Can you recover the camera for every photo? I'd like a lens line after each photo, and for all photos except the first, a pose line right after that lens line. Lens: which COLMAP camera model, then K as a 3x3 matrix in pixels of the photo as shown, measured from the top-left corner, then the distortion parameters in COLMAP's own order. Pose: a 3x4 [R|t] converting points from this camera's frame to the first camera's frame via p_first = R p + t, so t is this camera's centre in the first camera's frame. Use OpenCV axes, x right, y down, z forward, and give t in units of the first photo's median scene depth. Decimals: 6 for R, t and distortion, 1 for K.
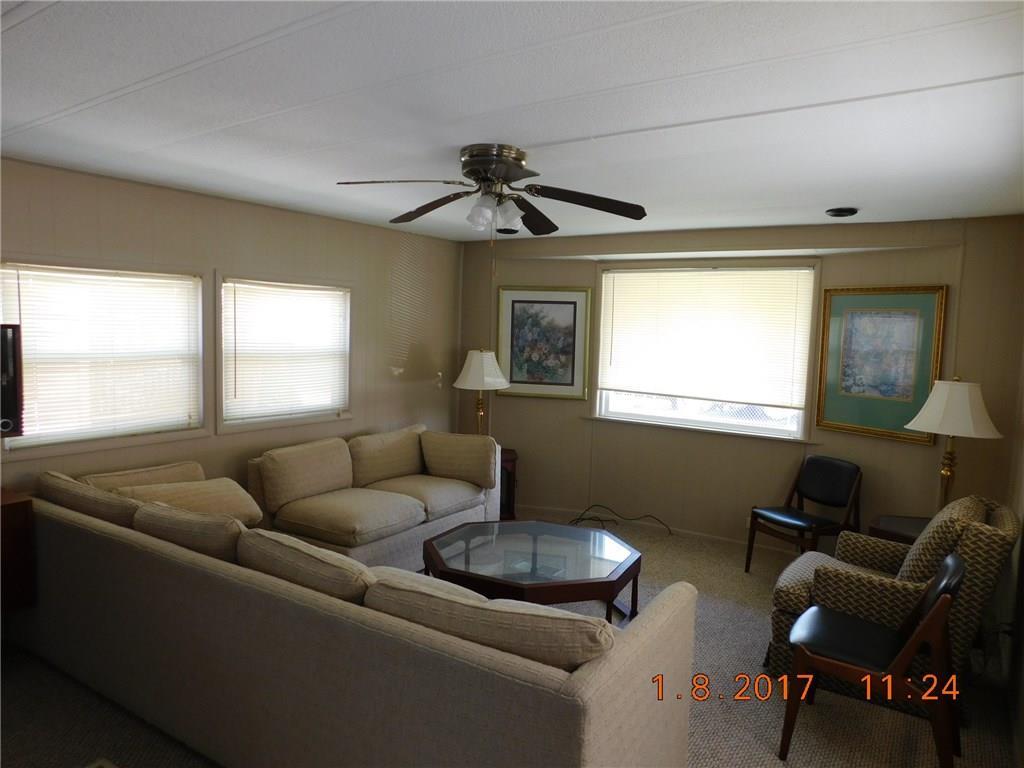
lens RADIAL K [[670.0, 0, 504.4], [0, 670.0, 385.6], [0, 0, 1]] dist [-0.069171, 0.046024]
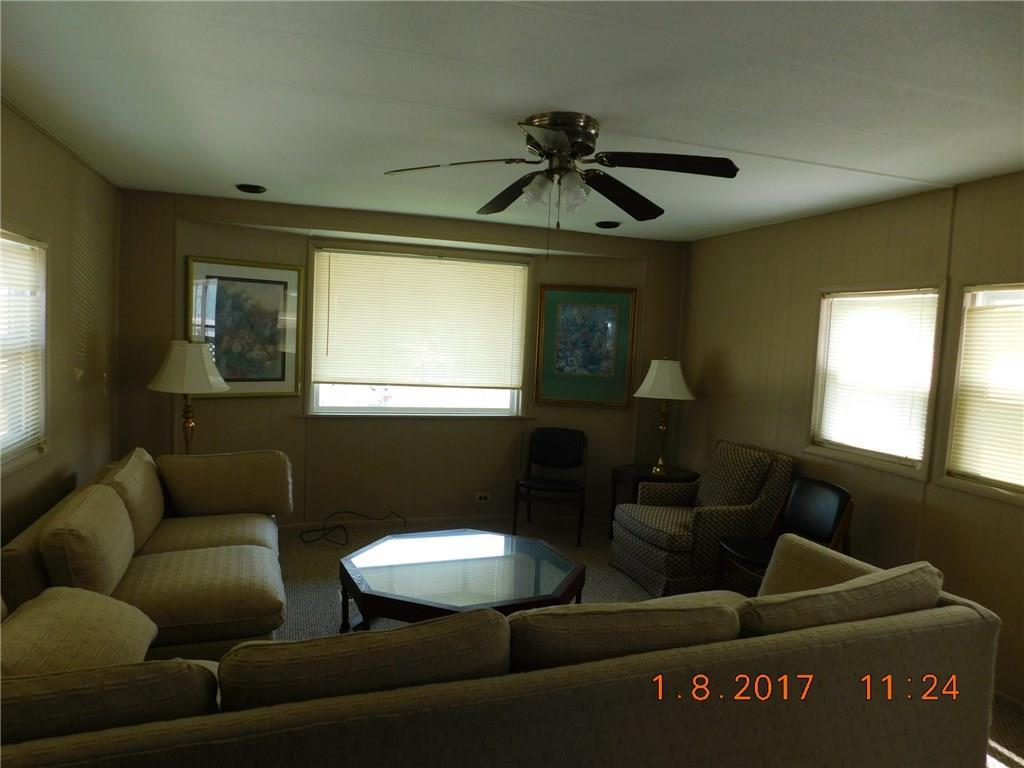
lens RADIAL K [[670.0, 0, 508.6], [0, 670.0, 387.9], [0, 0, 1]] dist [-0.069171, 0.046024]
pose [[0.627469, -0.066372, 0.775807, -0.390186], [0.043142, 0.997793, 0.050471, -0.021425], [-0.777445, 0.001801, 0.628948, 0.251282]]
